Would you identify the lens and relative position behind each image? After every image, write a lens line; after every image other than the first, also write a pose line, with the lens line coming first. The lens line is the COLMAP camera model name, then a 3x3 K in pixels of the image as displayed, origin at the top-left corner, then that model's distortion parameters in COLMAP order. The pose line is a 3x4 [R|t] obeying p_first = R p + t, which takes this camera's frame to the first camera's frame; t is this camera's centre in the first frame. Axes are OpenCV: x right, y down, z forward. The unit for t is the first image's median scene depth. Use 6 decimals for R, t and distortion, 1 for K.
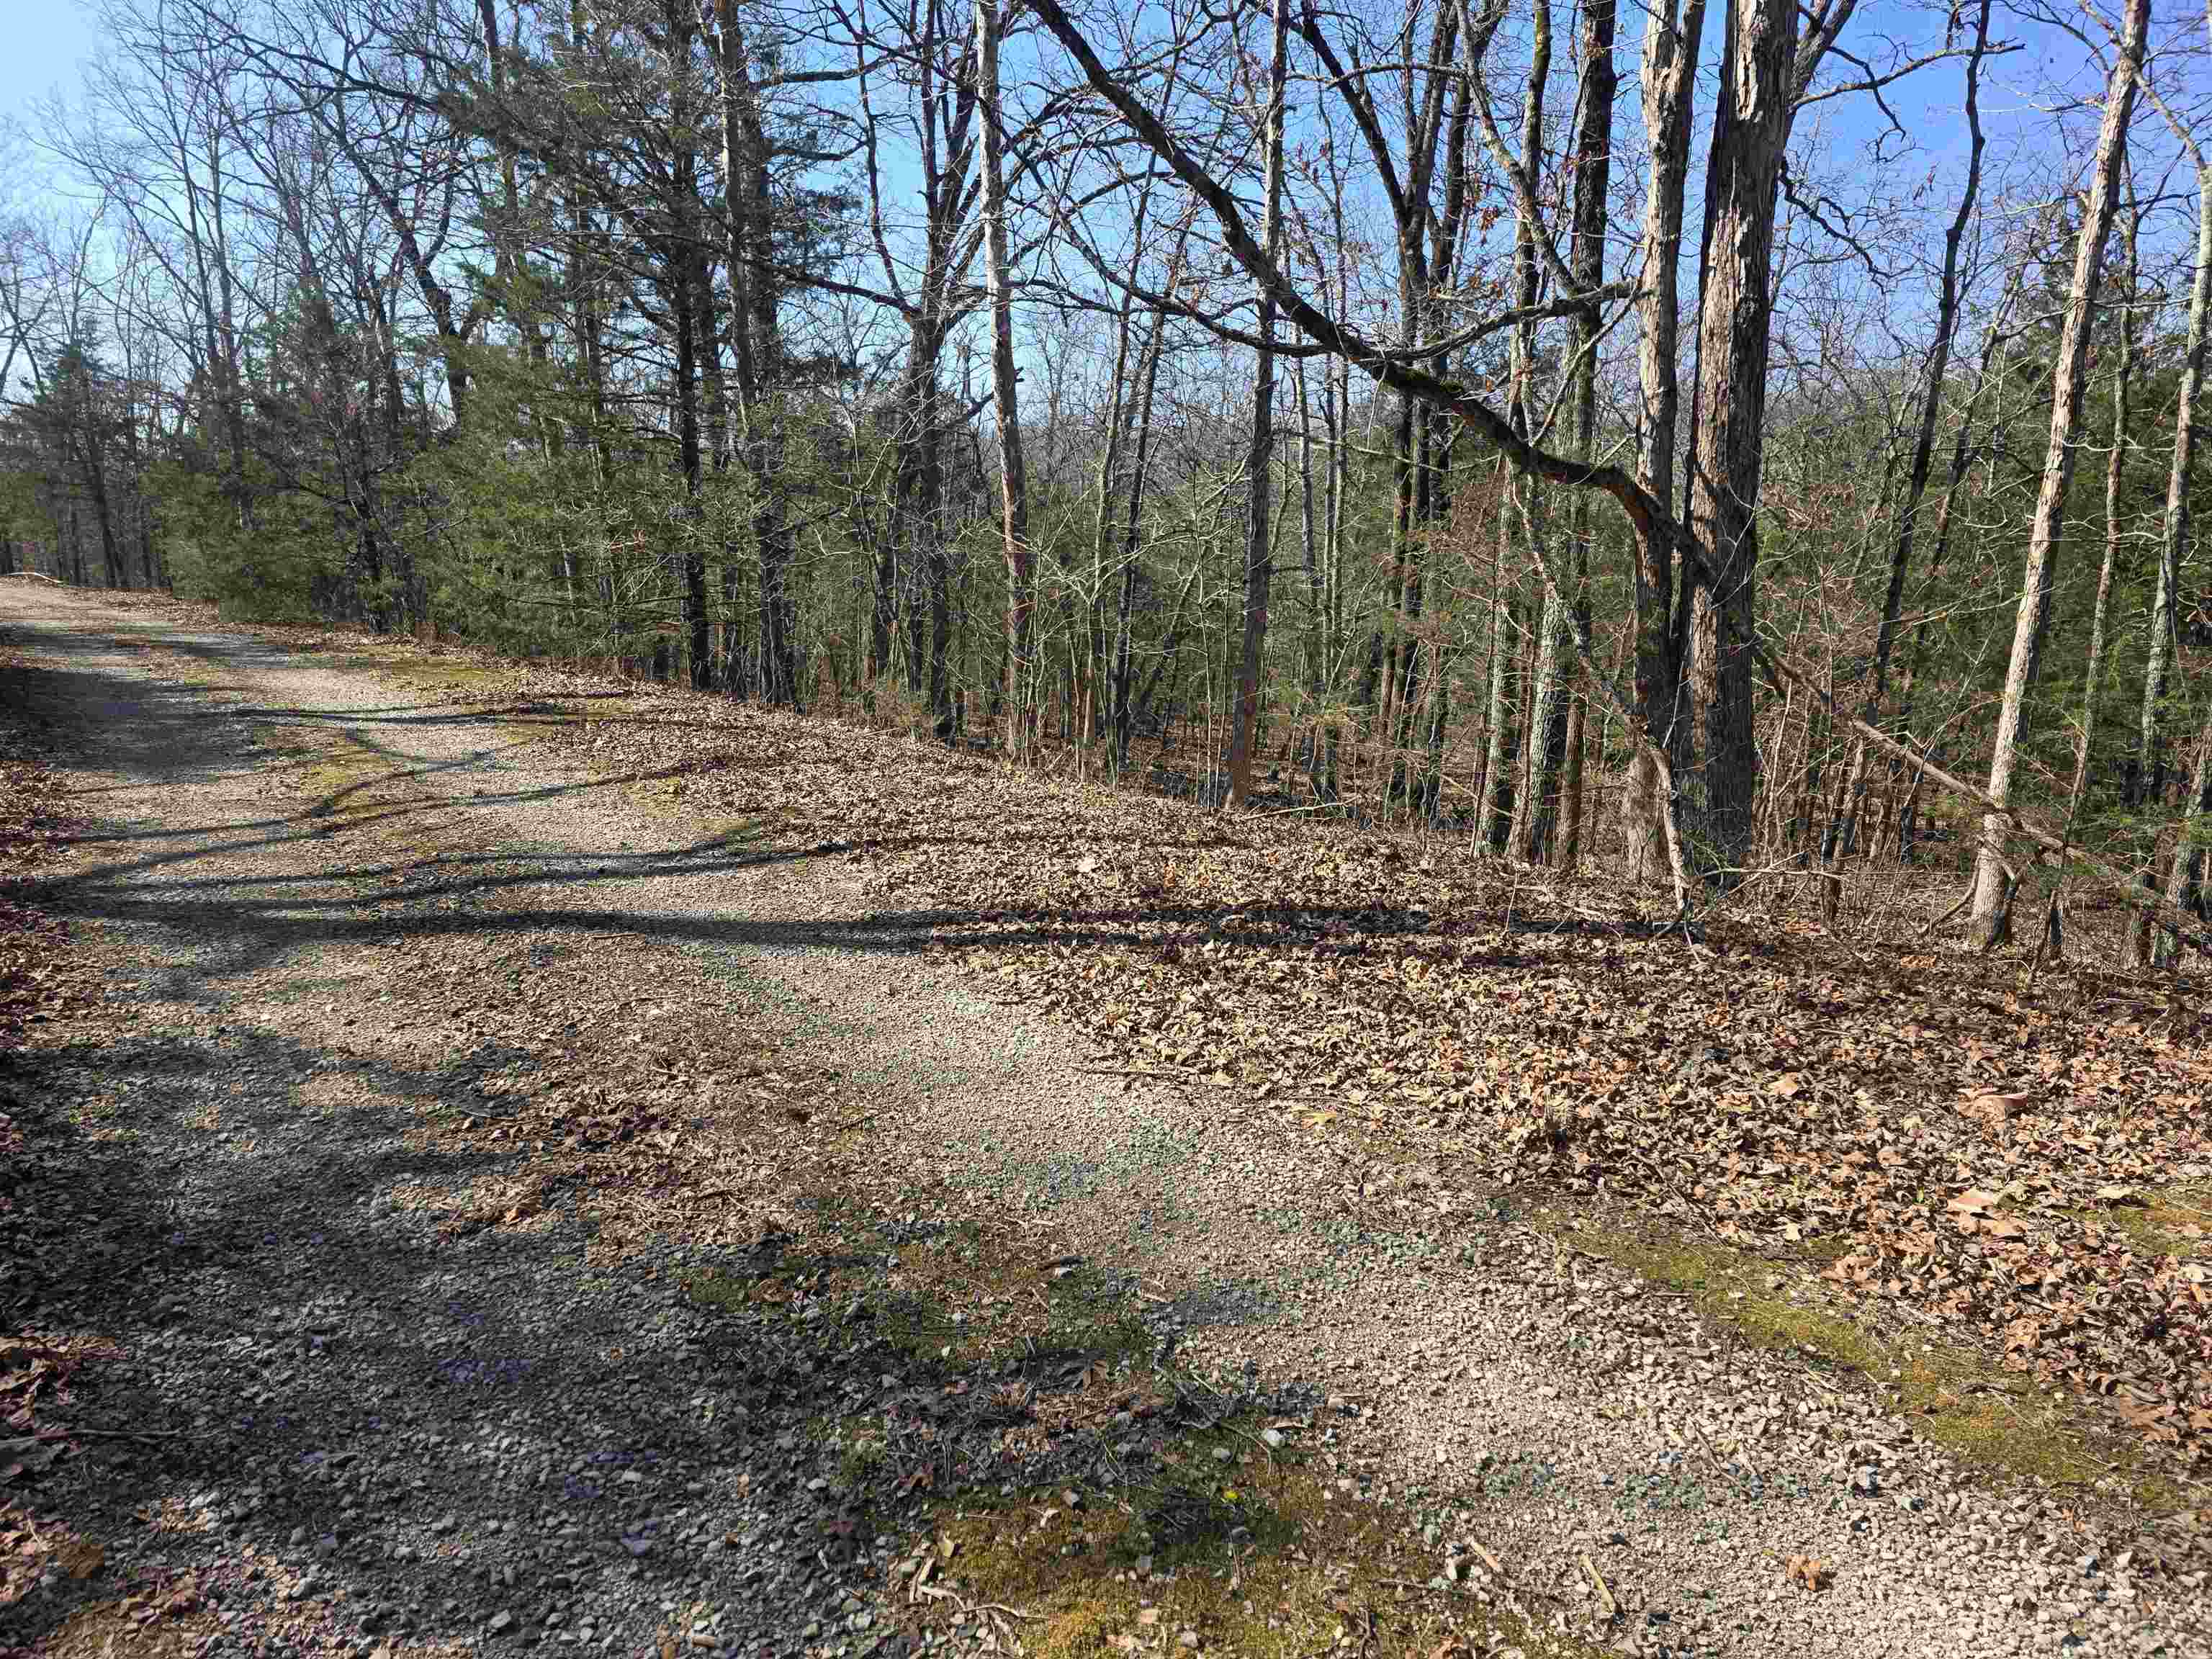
lens RADIAL K [[1470.3, 0, 1111.0], [0, 1470.3, 821.9], [0, 0, 1]] dist [0.064329, -0.054349]
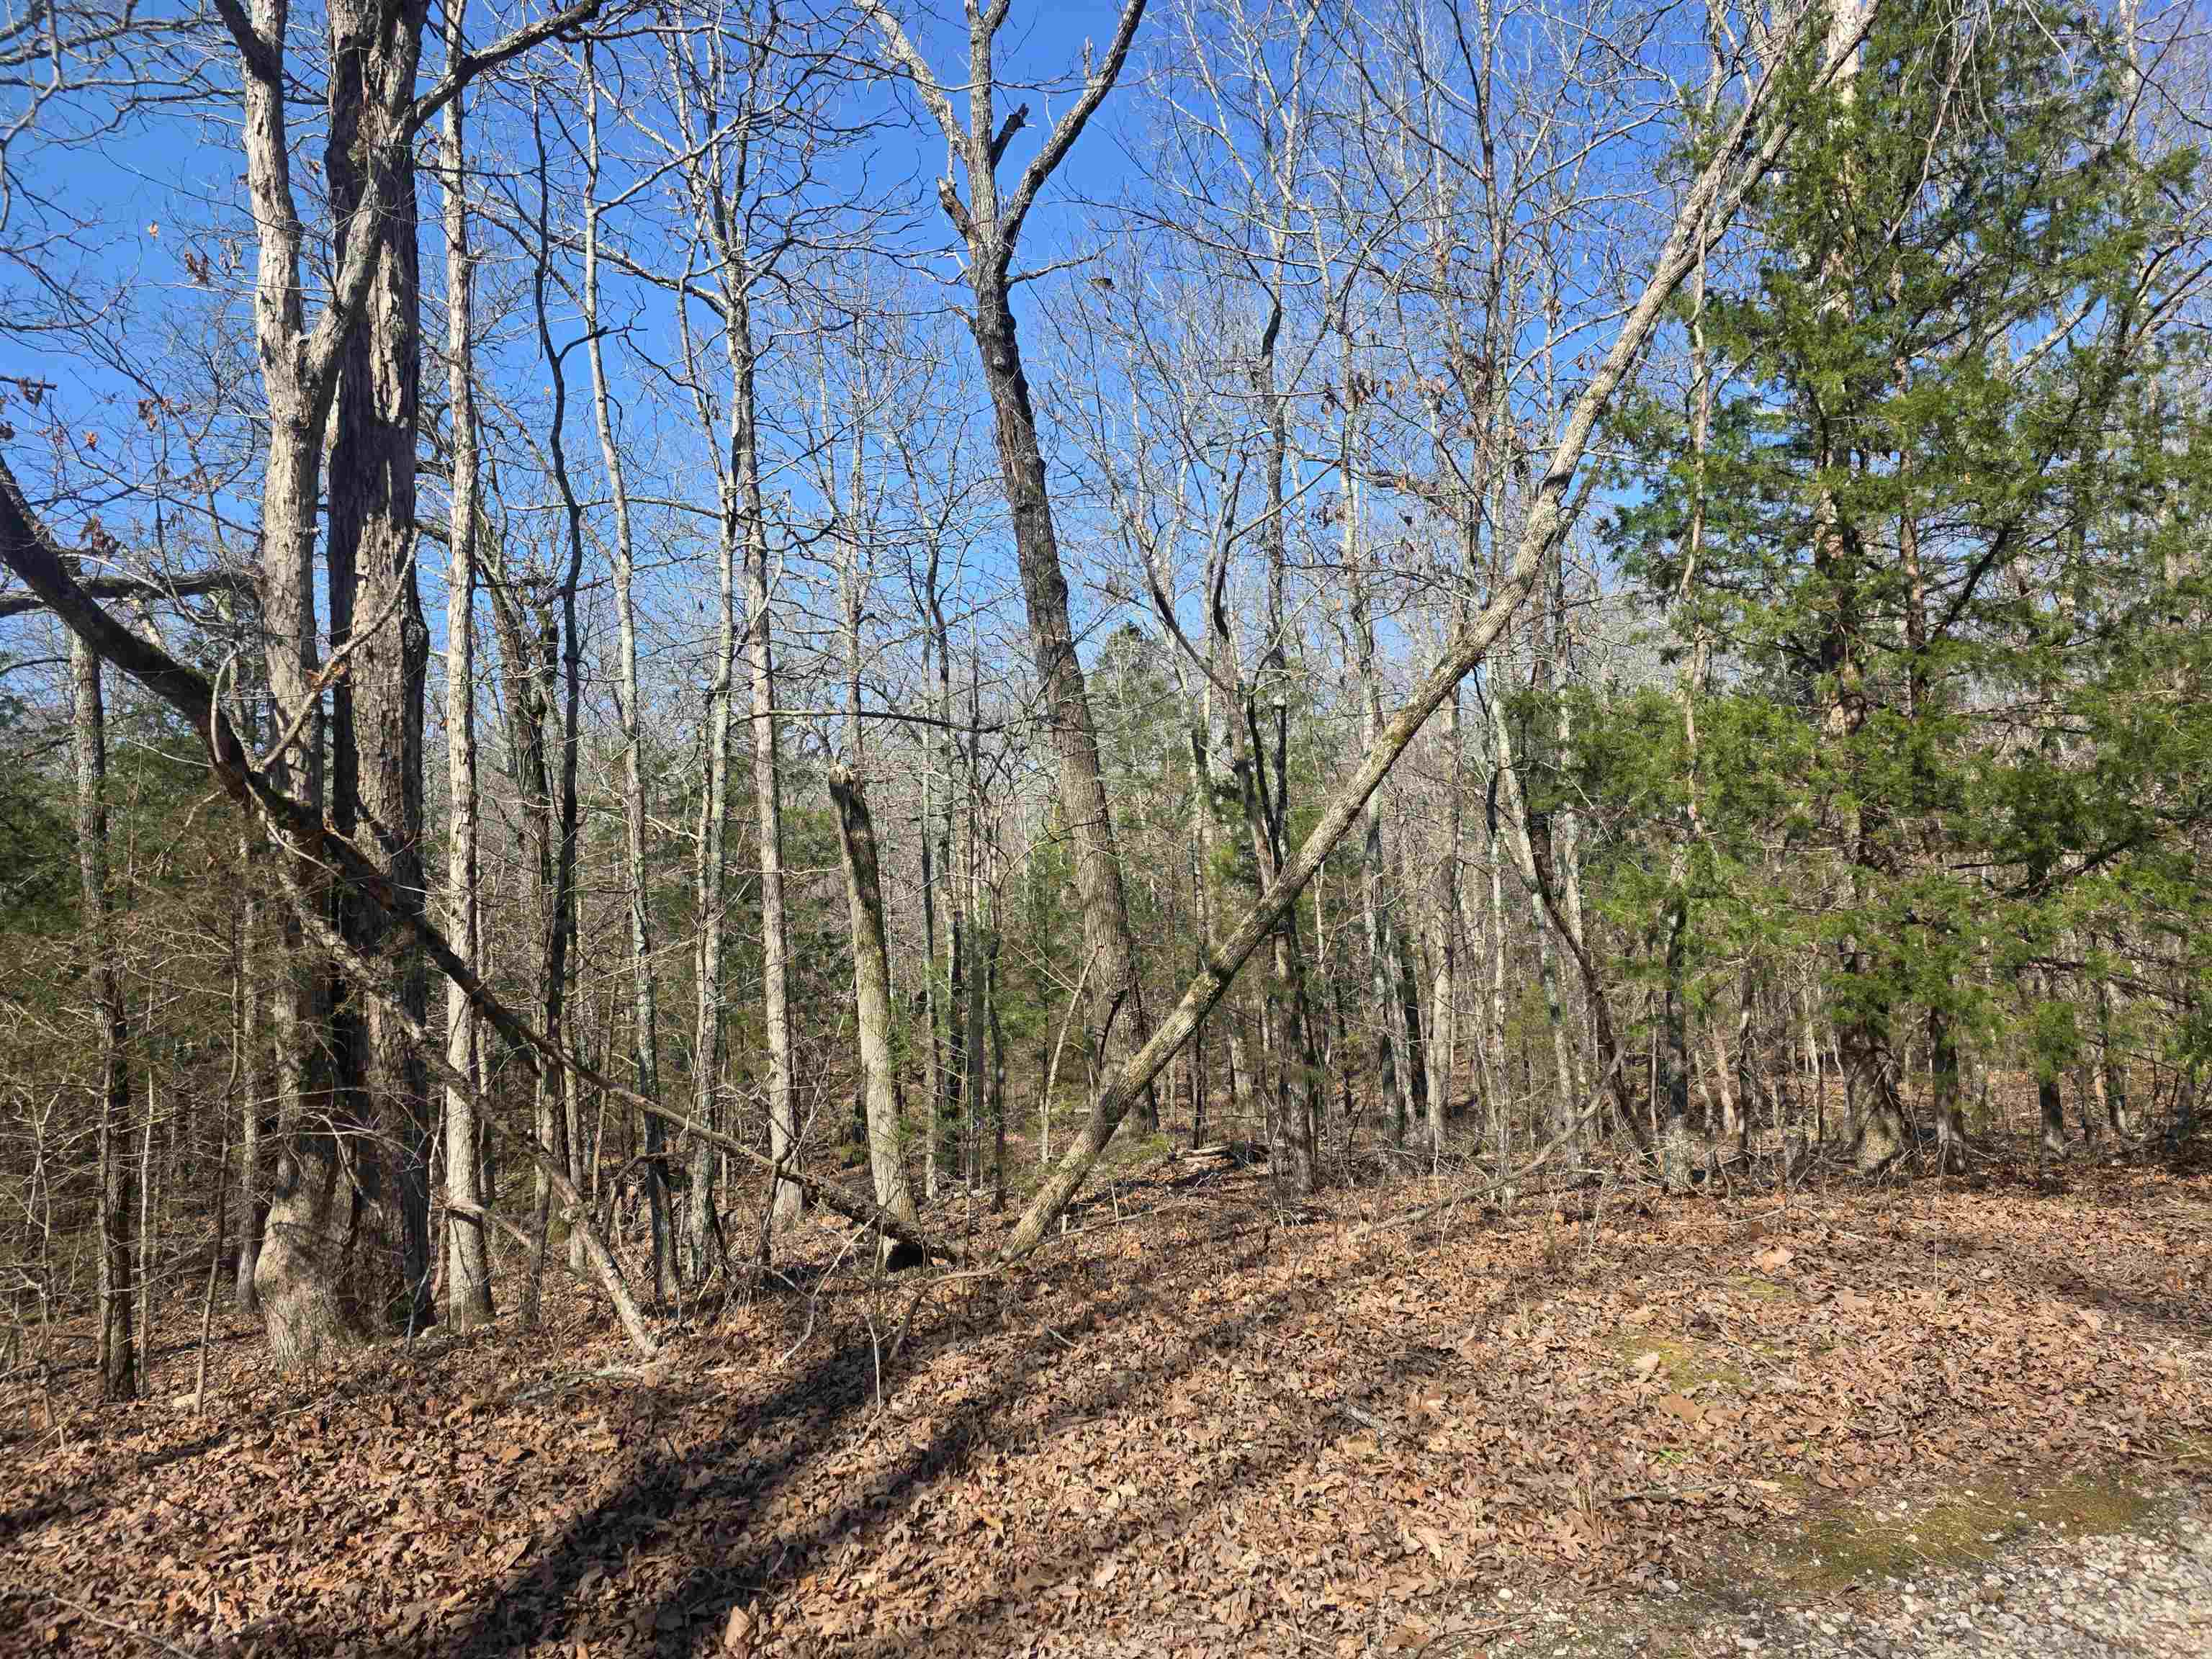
lens RADIAL K [[1470.3, 0, 1117.1], [0, 1470.3, 793.6], [0, 0, 1]] dist [0.064329, -0.054349]
pose [[0.228082, 0.038928, 0.972864, -0.313486], [0.210878, 0.973508, -0.088392, -0.095564], [-0.950531, 0.225316, 0.213830, 0.466891]]
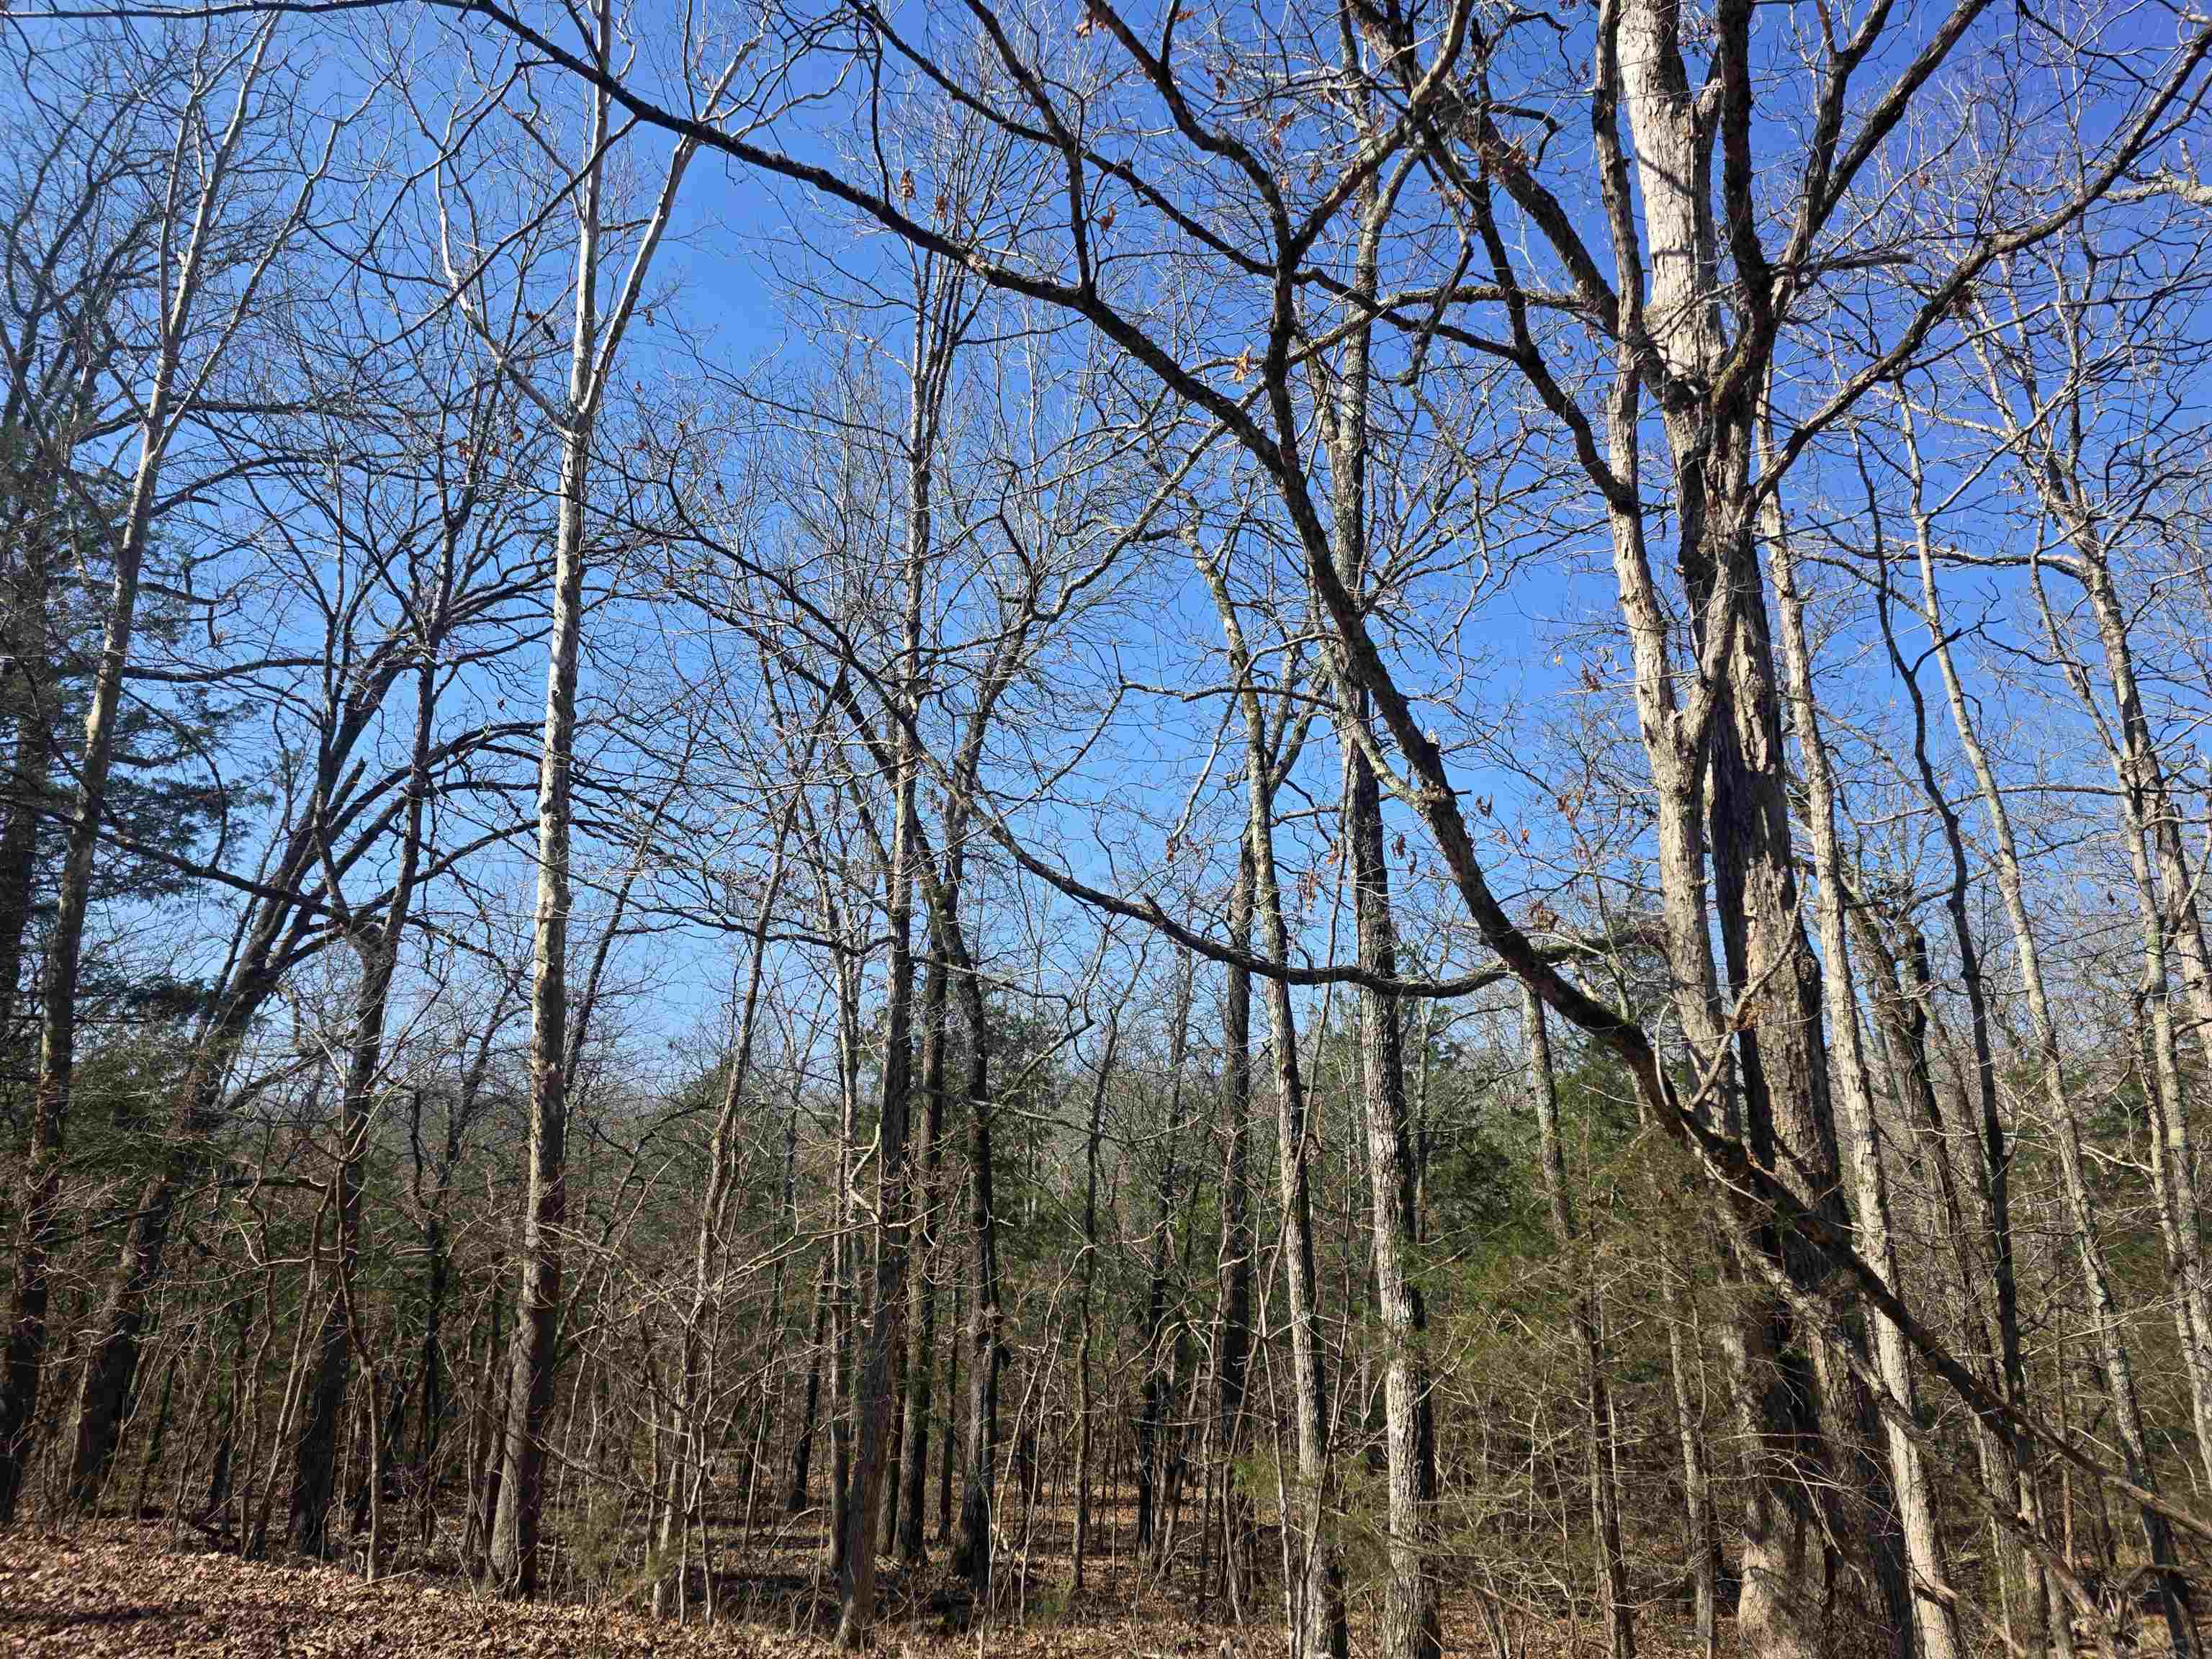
lens RADIAL K [[1470.3, 0, 1114.3], [0, 1470.3, 811.1], [0, 0, 1]] dist [0.064329, -0.054349]
pose [[0.884512, 0.113802, 0.452424, -0.344507], [0.097087, 0.903654, -0.417114, -0.102949], [-0.456303, 0.412867, 0.788244, 0.470914]]
